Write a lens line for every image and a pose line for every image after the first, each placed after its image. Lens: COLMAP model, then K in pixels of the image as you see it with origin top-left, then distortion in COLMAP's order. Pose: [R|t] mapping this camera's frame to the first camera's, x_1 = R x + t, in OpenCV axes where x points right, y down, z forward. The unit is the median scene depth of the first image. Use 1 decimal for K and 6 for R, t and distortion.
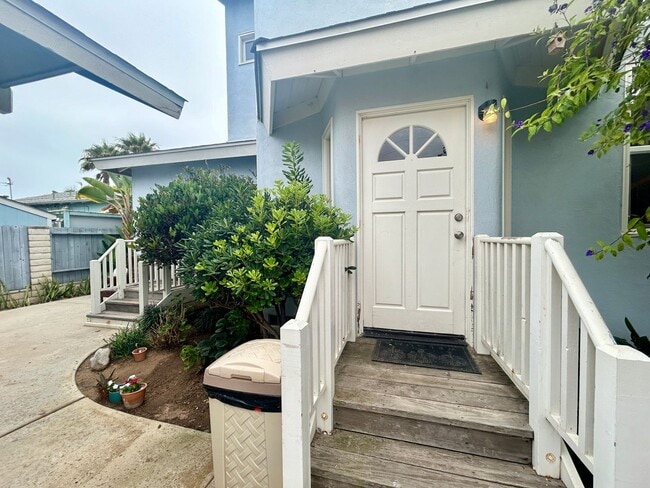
lens RADIAL K [[264.7, 0, 325.0], [0, 264.7, 244.0], [0, 0, 1]] dist [0.000359, -0.000112]
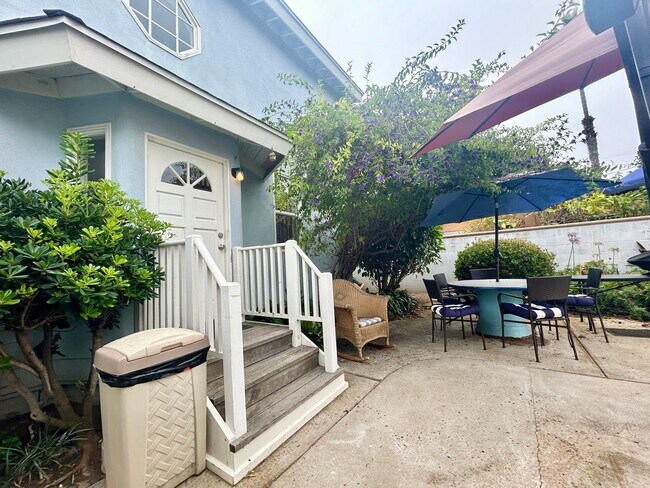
lens RADIAL K [[264.7, 0, 325.0], [0, 264.7, 244.0], [0, 0, 1]] dist [0.000359, -0.000112]
pose [[0.329161, 0.063413, 0.942142, -0.688305], [0.066085, 0.993749, -0.089975, 0.118395], [-0.941958, 0.091877, 0.322913, -0.019169]]
